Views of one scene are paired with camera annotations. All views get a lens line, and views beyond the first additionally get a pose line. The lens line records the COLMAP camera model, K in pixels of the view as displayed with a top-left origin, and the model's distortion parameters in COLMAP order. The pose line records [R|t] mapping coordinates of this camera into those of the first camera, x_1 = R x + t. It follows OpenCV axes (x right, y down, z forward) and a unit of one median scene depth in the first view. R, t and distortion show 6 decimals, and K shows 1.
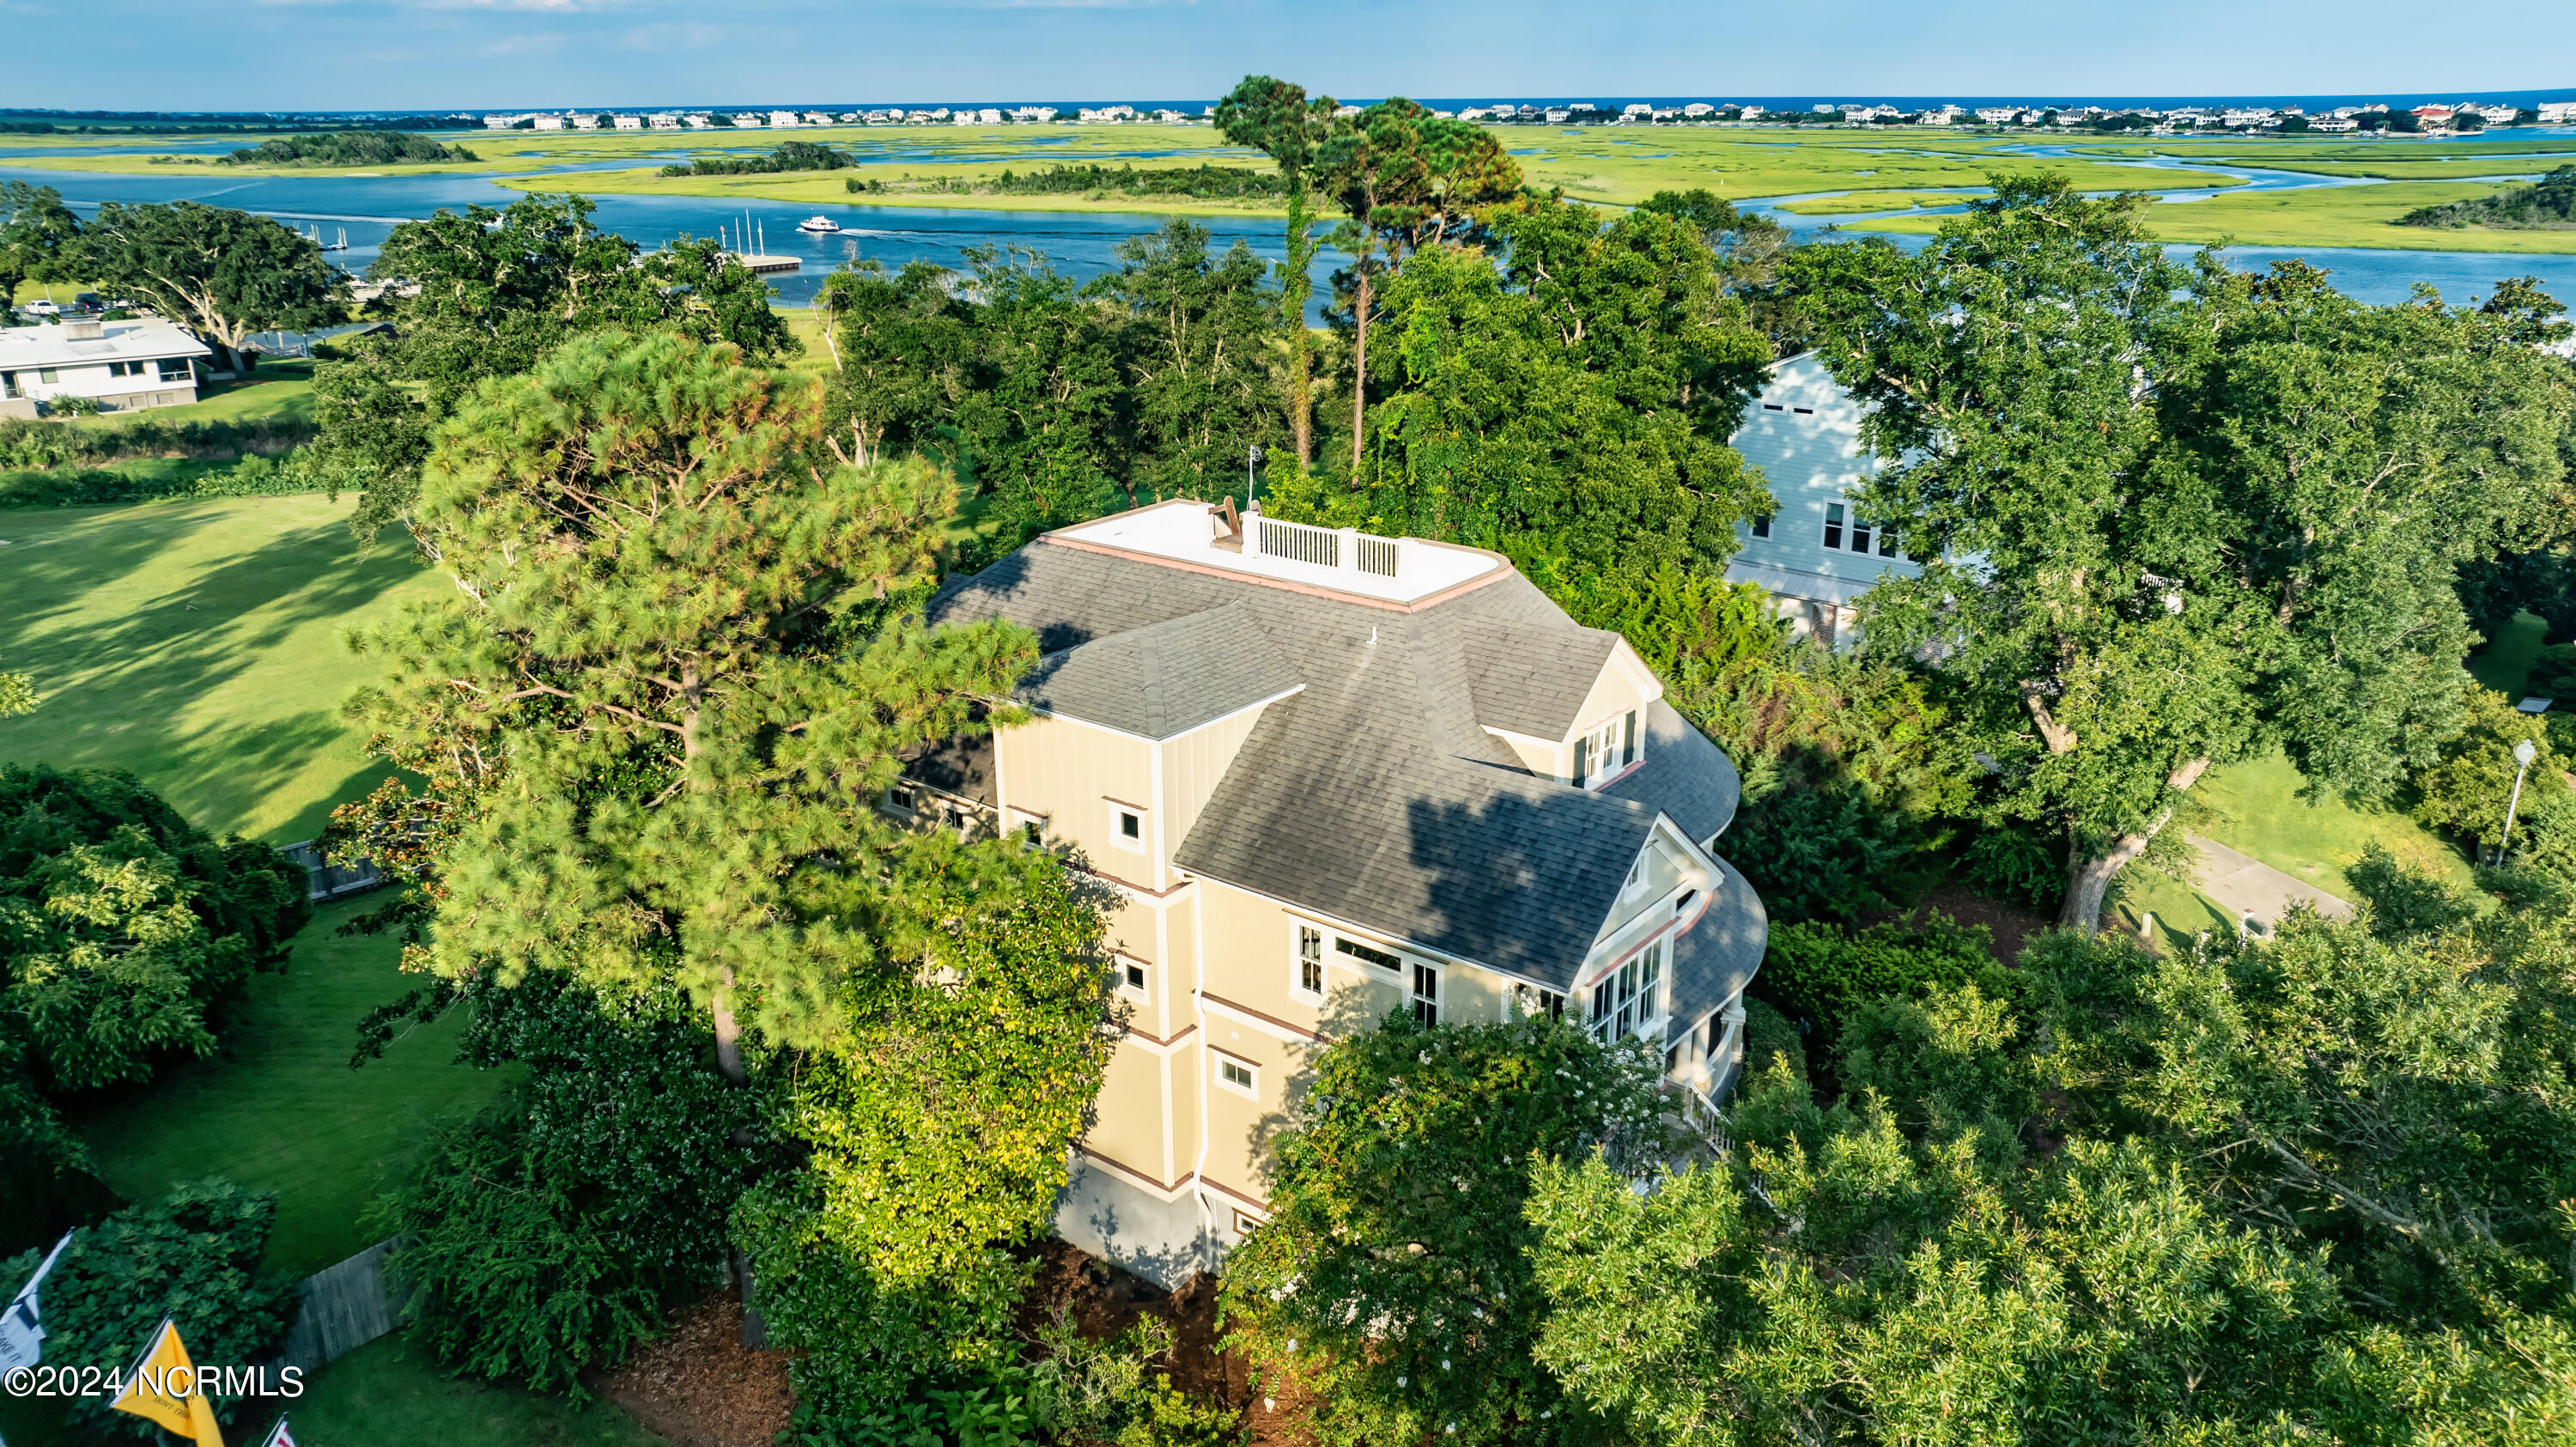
lens RADIAL K [[1834.0, 0, 1288.0], [0, 1834.0, 723.5], [0, 0, 1]] dist [-0.034875, 0.050957]
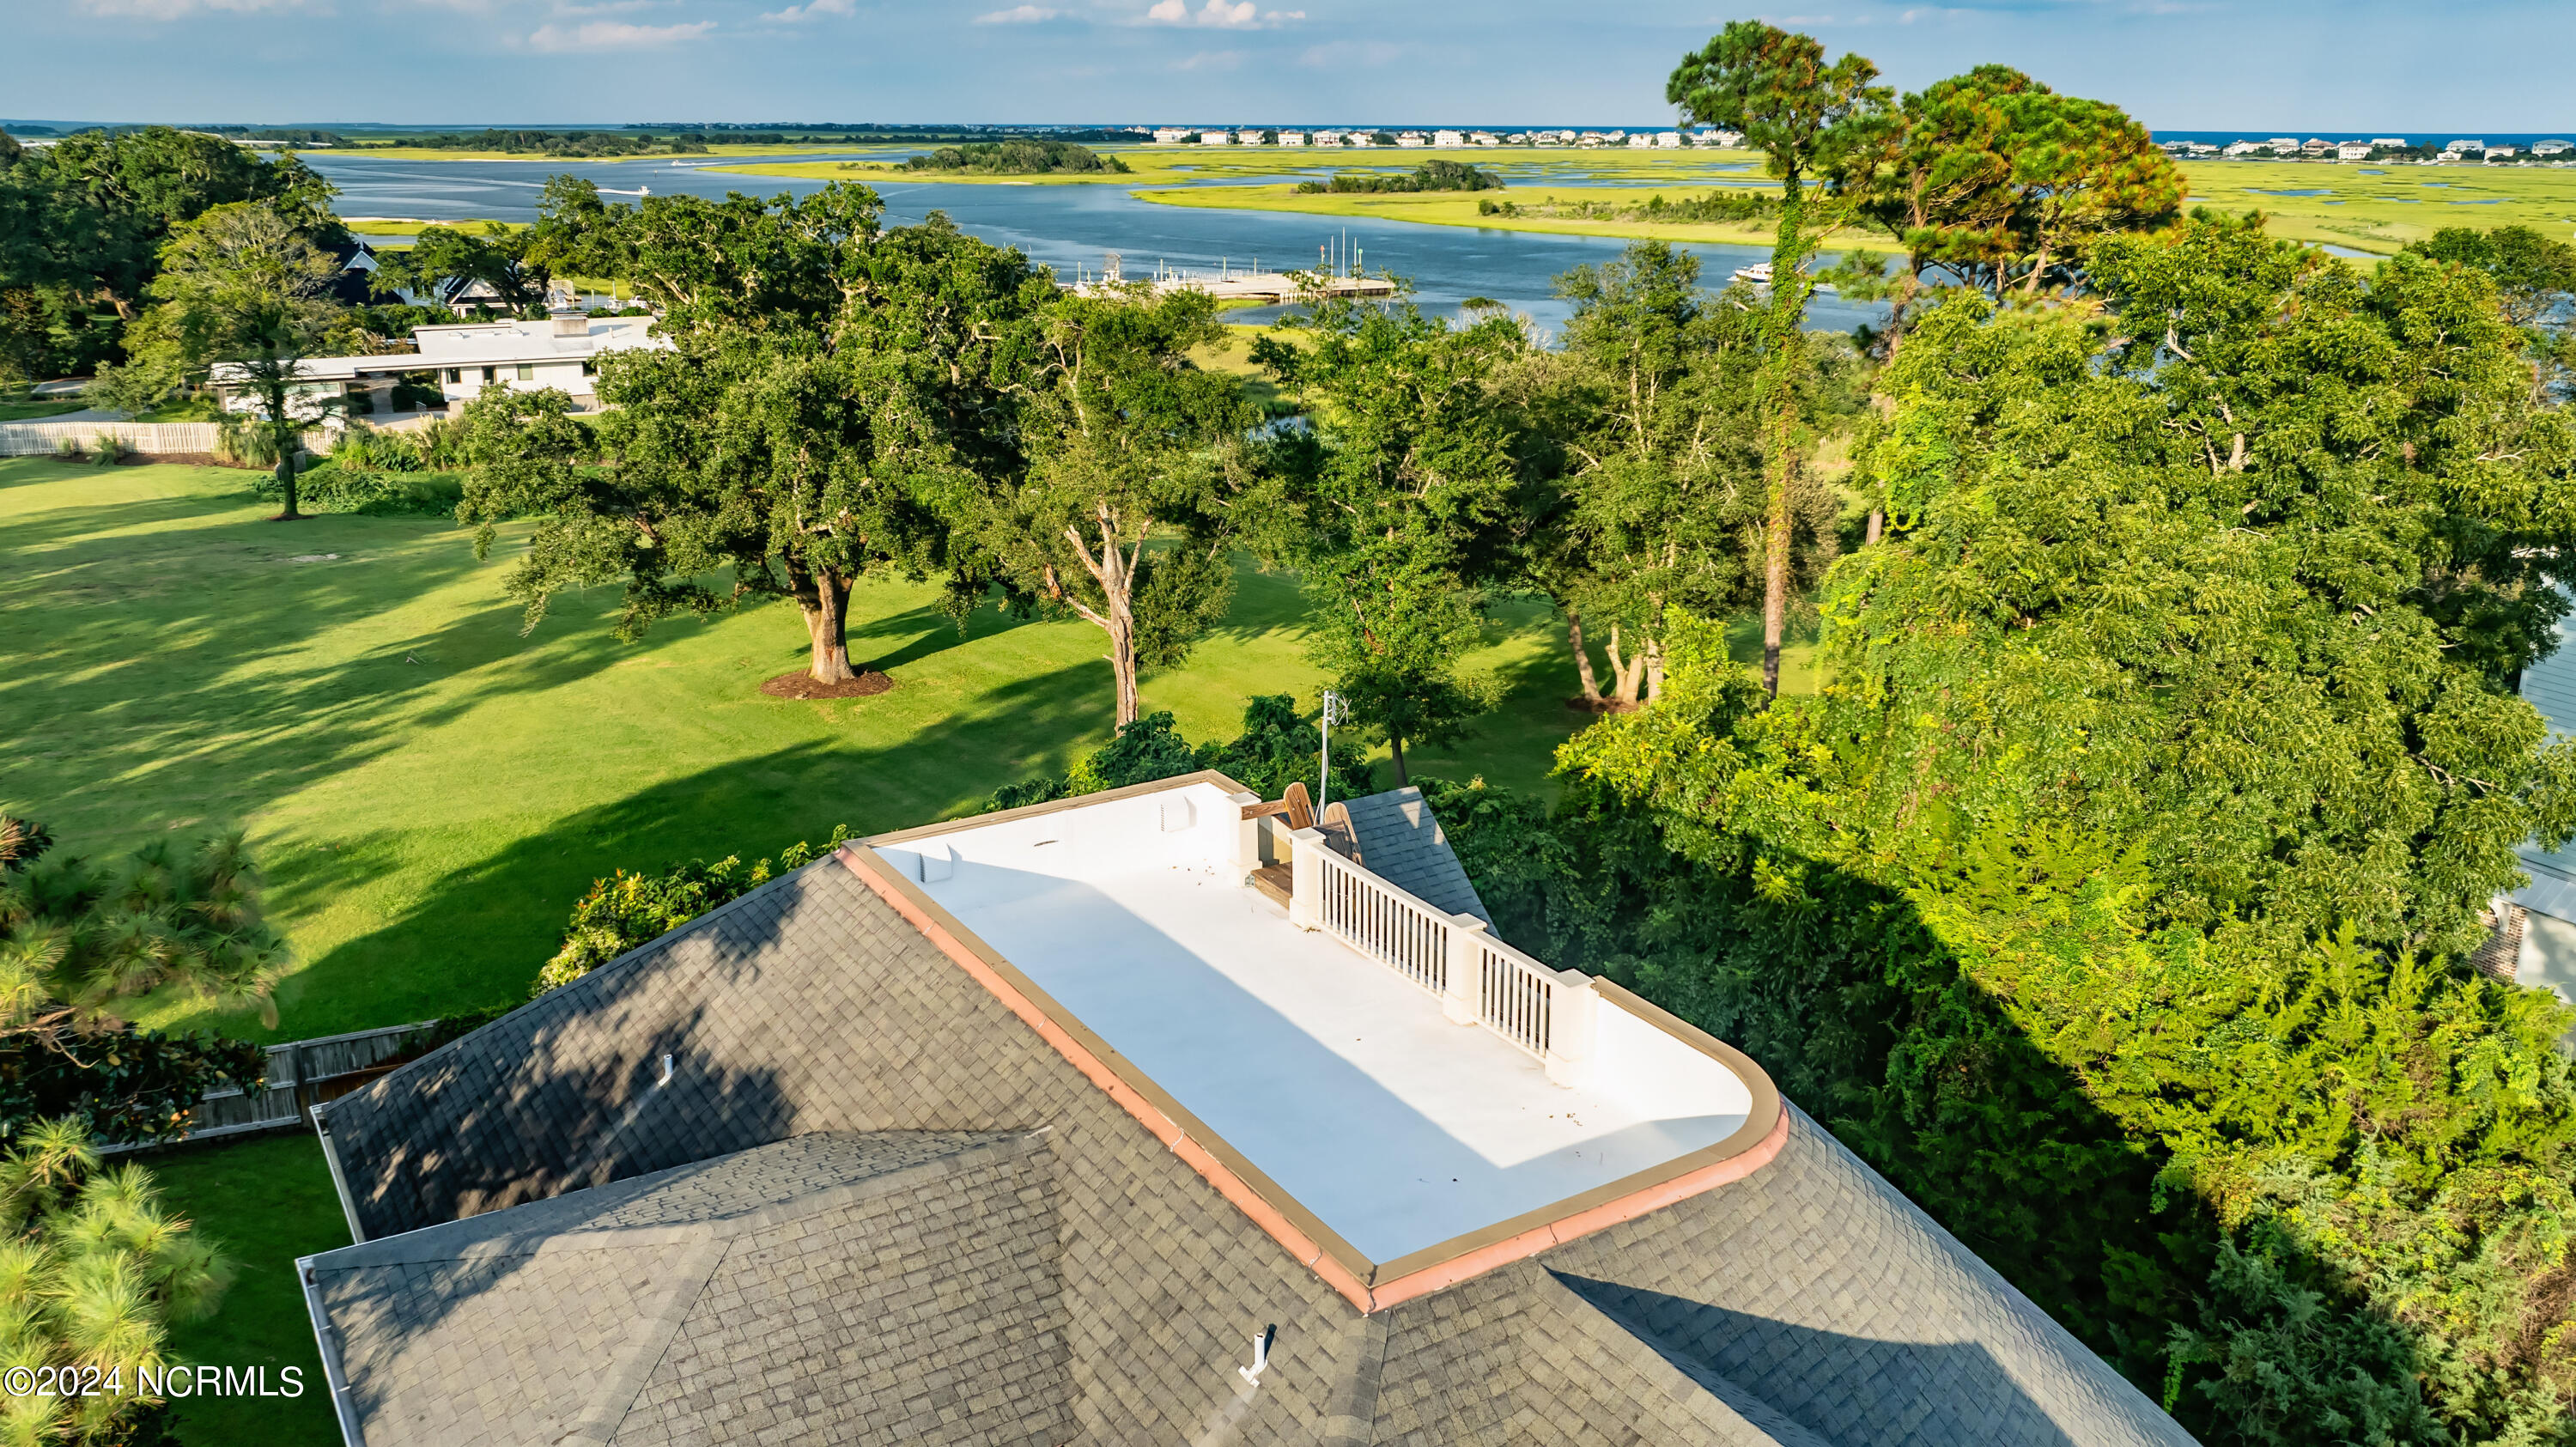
lens RADIAL K [[2009.3, 0, 1278.4], [0, 2009.3, 685.2], [0, 0, 1]] dist [-0.035853, 0.052188]
pose [[0.942030, 0.102891, -0.319365, 0.038893], [-0.120436, 0.992082, -0.035627, -0.039736], [0.313170, 0.072024, 0.946962, 0.151638]]
